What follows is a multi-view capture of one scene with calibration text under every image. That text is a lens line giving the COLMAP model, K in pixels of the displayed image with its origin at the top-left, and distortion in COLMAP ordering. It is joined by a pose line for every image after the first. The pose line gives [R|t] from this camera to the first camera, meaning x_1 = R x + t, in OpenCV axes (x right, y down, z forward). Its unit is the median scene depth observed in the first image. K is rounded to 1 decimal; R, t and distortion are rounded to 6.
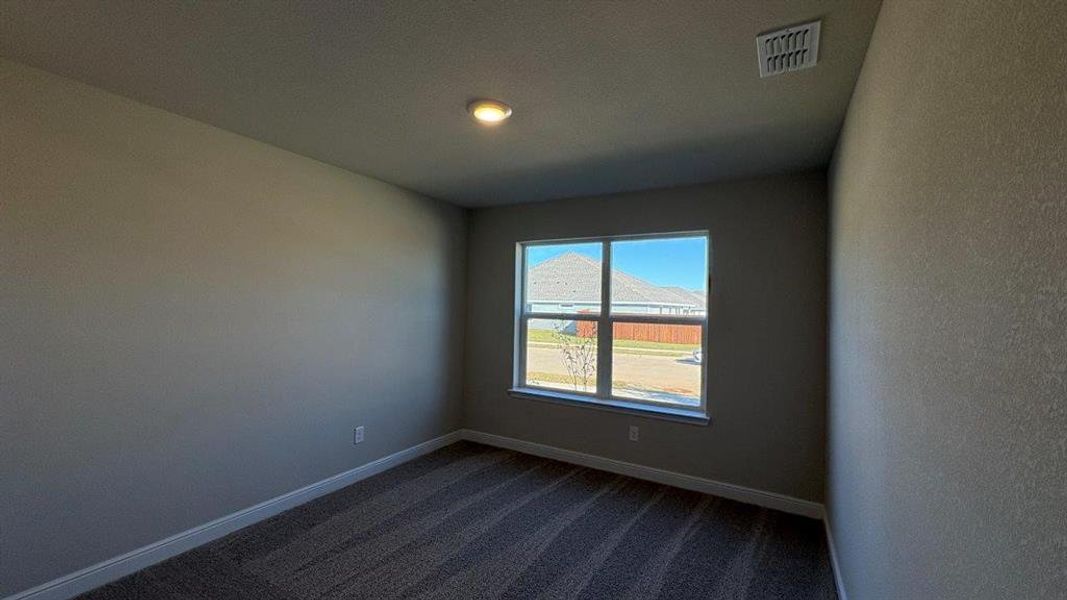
lens RADIAL K [[426.1, 0, 540.2], [0, 426.1, 297.0], [0, 0, 1]] dist [0.002182, 0.000167]
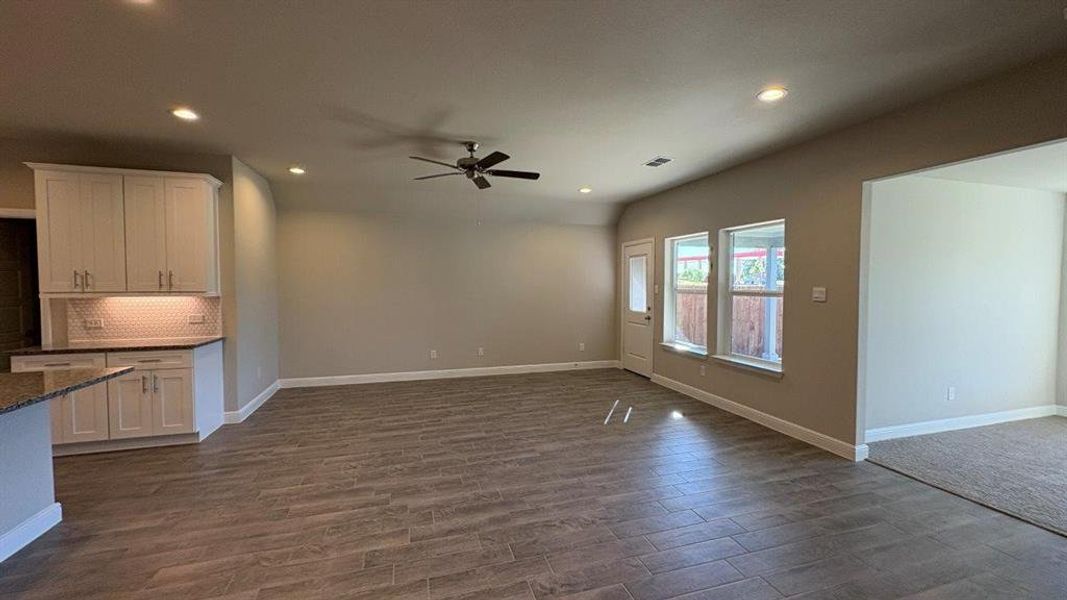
lens RADIAL K [[426.1, 0, 531.9], [0, 426.1, 300.8], [0, 0, 1]] dist [0.002182, 0.000167]
pose [[0.732260, 0.010574, -0.680943, 0.652832], [0.020168, 0.999104, 0.037203, 0.015506], [0.680726, -0.040976, 0.731391, -0.367174]]
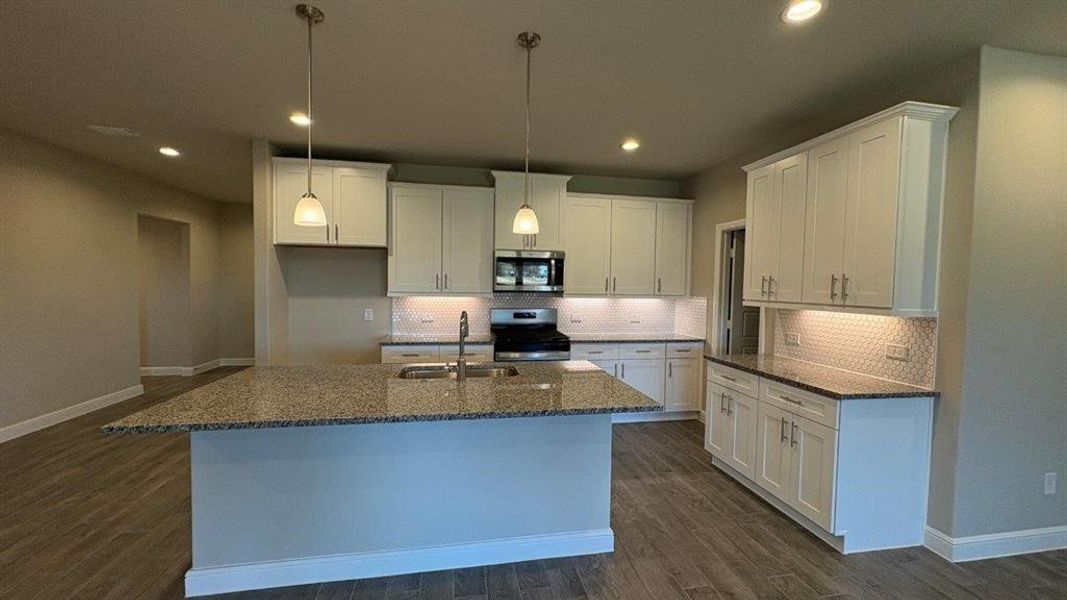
lens RADIAL K [[426.1, 0, 538.6], [0, 426.1, 300.0], [0, 0, 1]] dist [0.002182, 0.000167]
pose [[-0.756508, -0.003341, -0.653976, 0.233565], [-0.021236, 0.999585, 0.019460, 0.005361], [0.653640, 0.028609, -0.756265, -0.079766]]
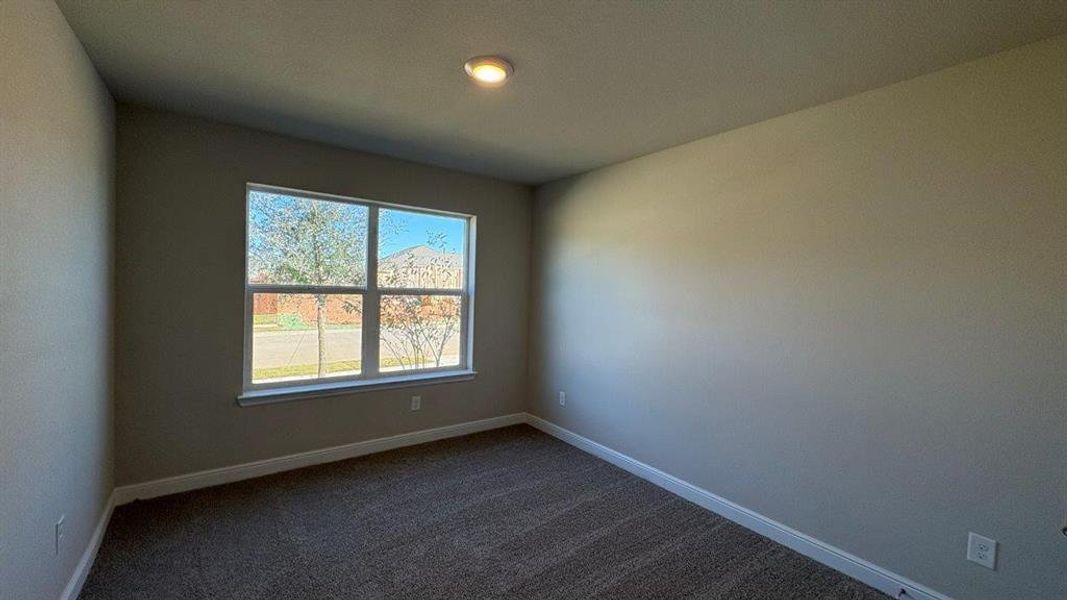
lens RADIAL K [[426.1, 0, 554.5], [0, 426.1, 295.2], [0, 0, 1]] dist [0.002182, 0.000167]
pose [[0.386157, -0.033075, 0.921840, -0.539888], [-0.042269, 0.997673, 0.053502, -0.007198], [-0.921464, -0.059626, 0.383860, 0.287534]]
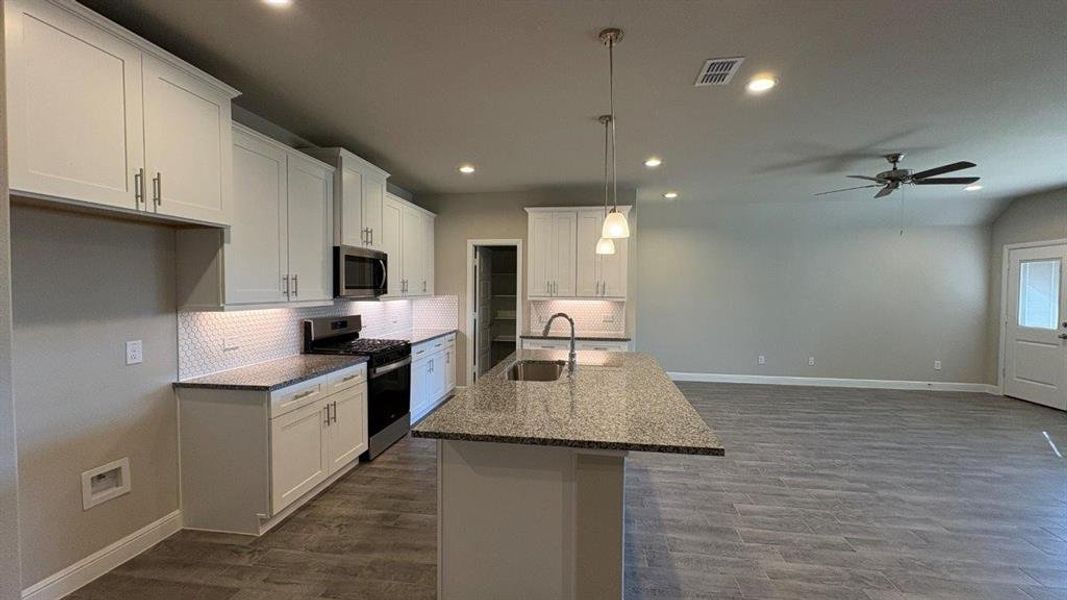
lens RADIAL K [[426.1, 0, 534.4], [0, 426.1, 300.9], [0, 0, 1]] dist [0.002182, 0.000167]
pose [[0.371637, 0.014835, -0.928260, 0.519513], [0.009171, 0.999765, 0.019650, 0.001899], [0.928333, -0.015815, 0.371413, -0.804653]]
